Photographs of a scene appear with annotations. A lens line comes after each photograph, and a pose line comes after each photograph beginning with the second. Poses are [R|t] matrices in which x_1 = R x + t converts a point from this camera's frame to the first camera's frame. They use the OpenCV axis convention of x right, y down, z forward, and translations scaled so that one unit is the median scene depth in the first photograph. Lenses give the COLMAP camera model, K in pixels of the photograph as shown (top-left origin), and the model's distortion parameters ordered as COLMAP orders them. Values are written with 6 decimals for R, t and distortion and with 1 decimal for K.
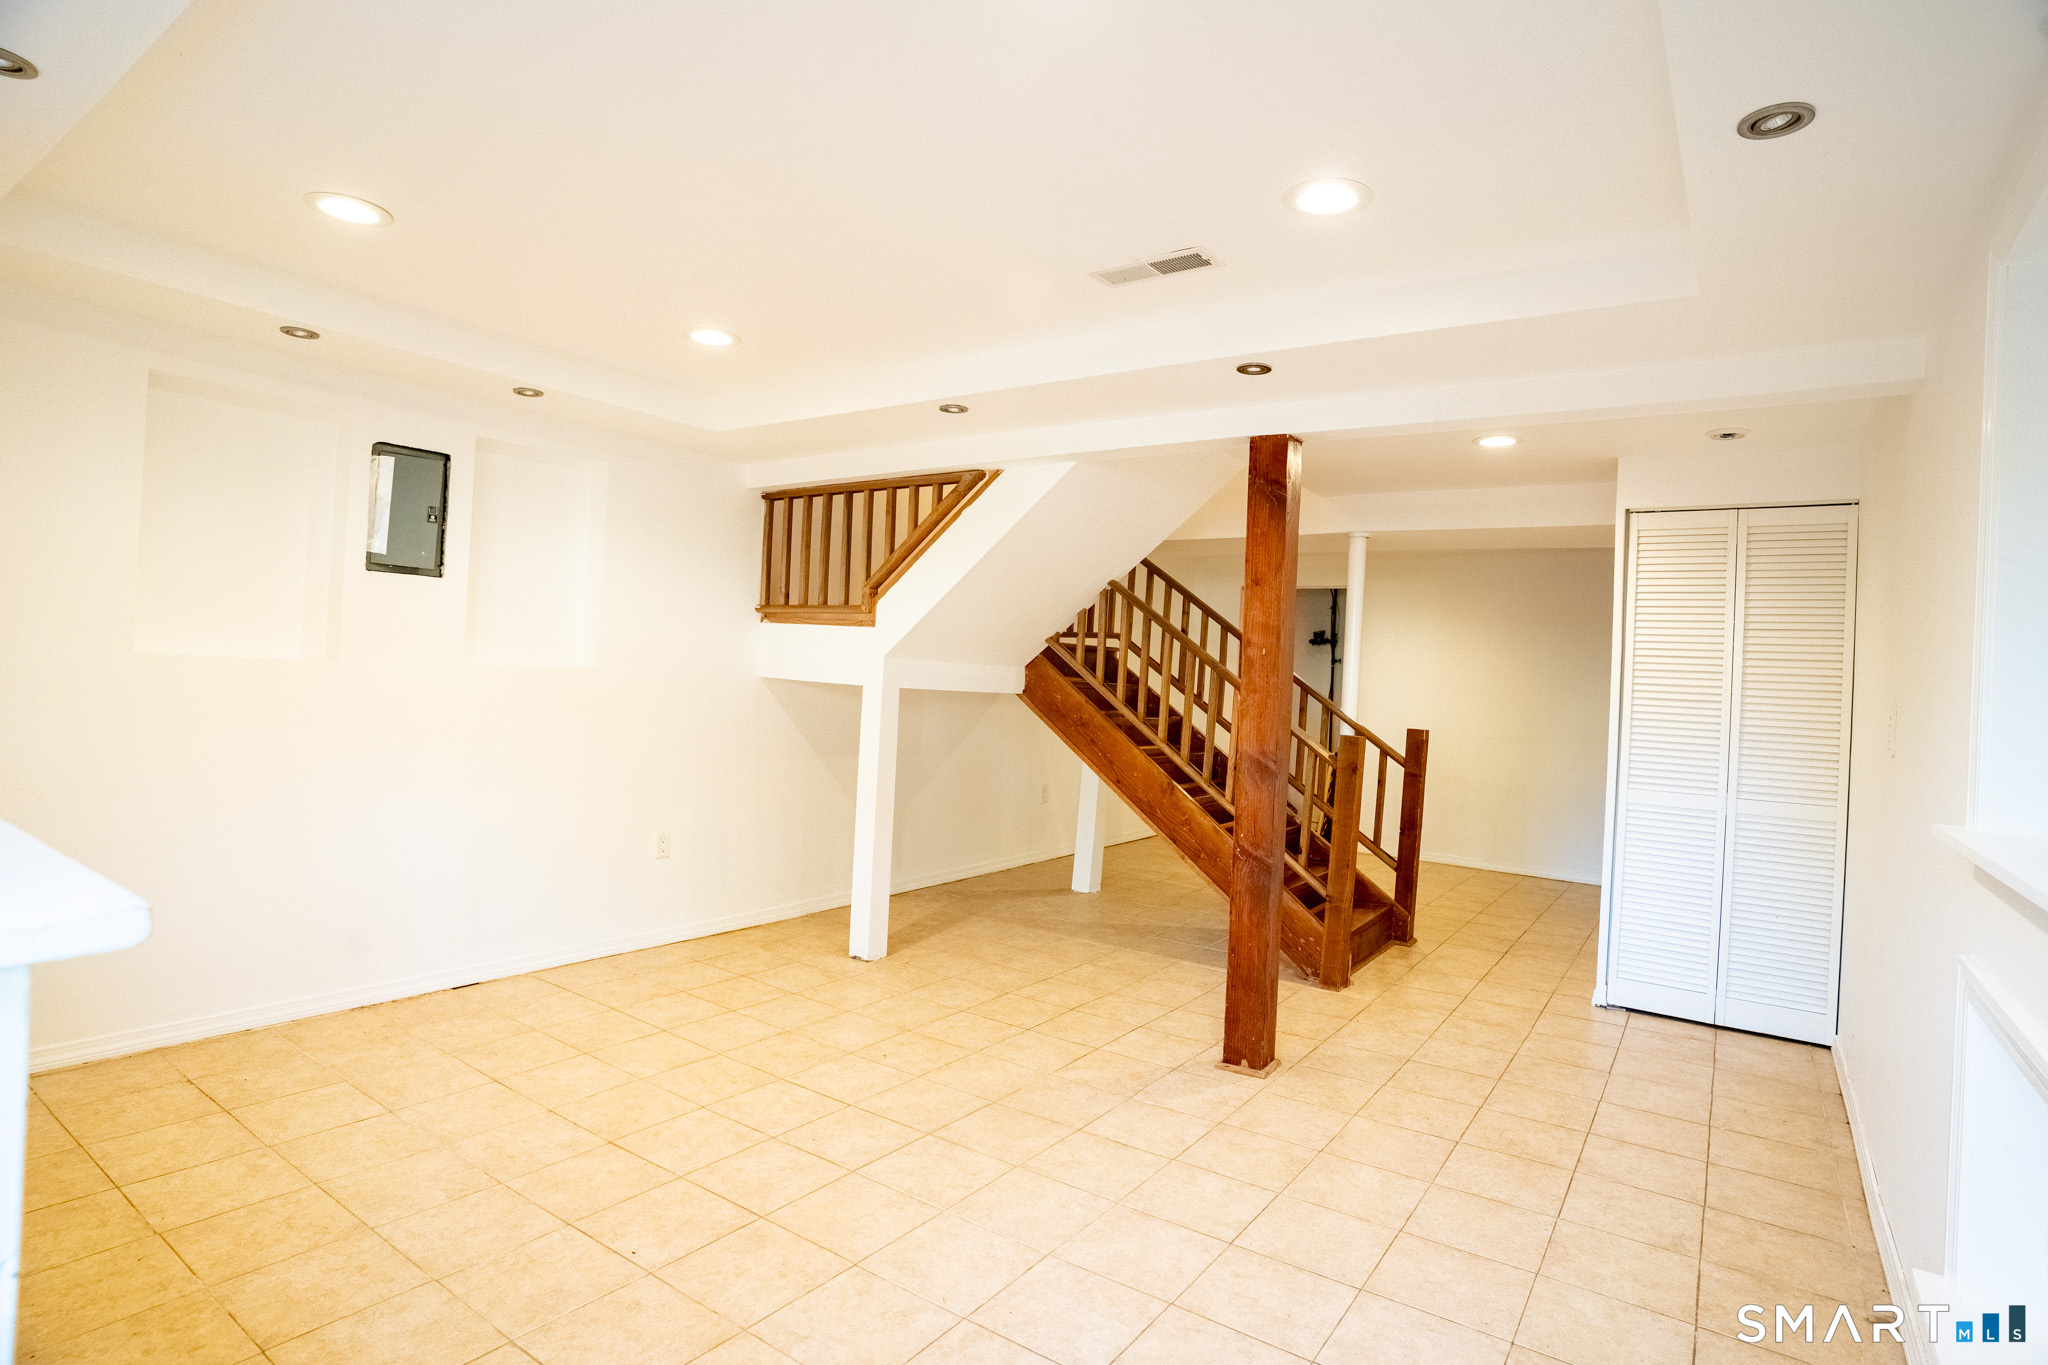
lens RADIAL K [[1040.4, 0, 1022.8], [0, 1040.4, 666.8], [0, 0, 1]] dist [-0.090035, 0.041578]
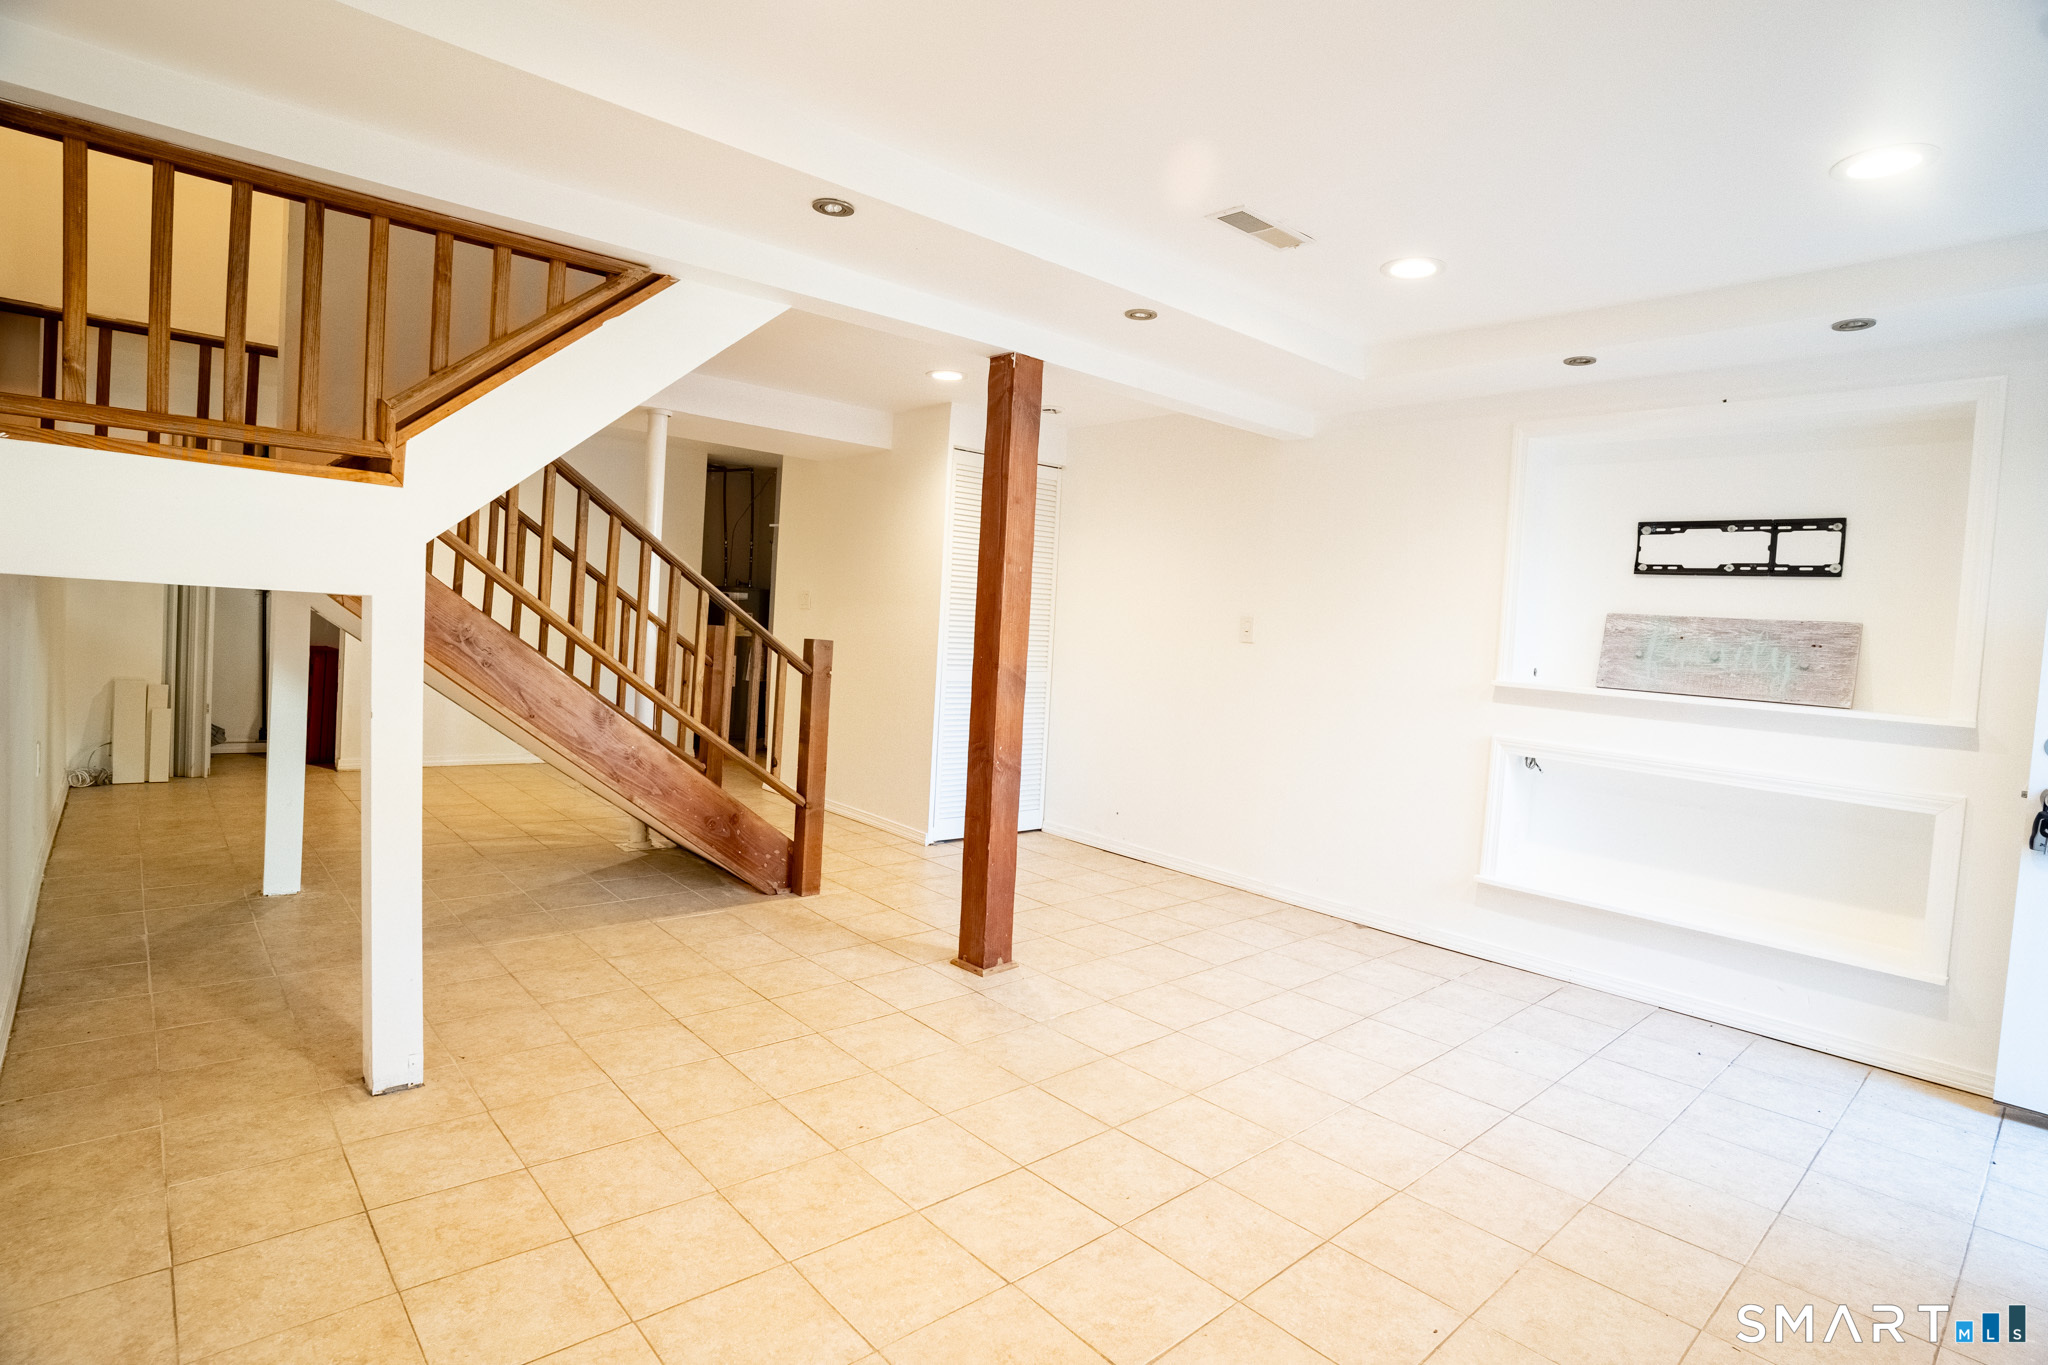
lens RADIAL K [[1040.4, 0, 1022.8], [0, 1040.4, 666.8], [0, 0, 1]] dist [-0.090035, 0.041578]
pose [[0.231296, -0.082712, 0.969361, -0.672259], [-0.053654, 0.993779, 0.097597, -0.016480], [-0.971403, -0.074584, 0.225420, 0.649973]]
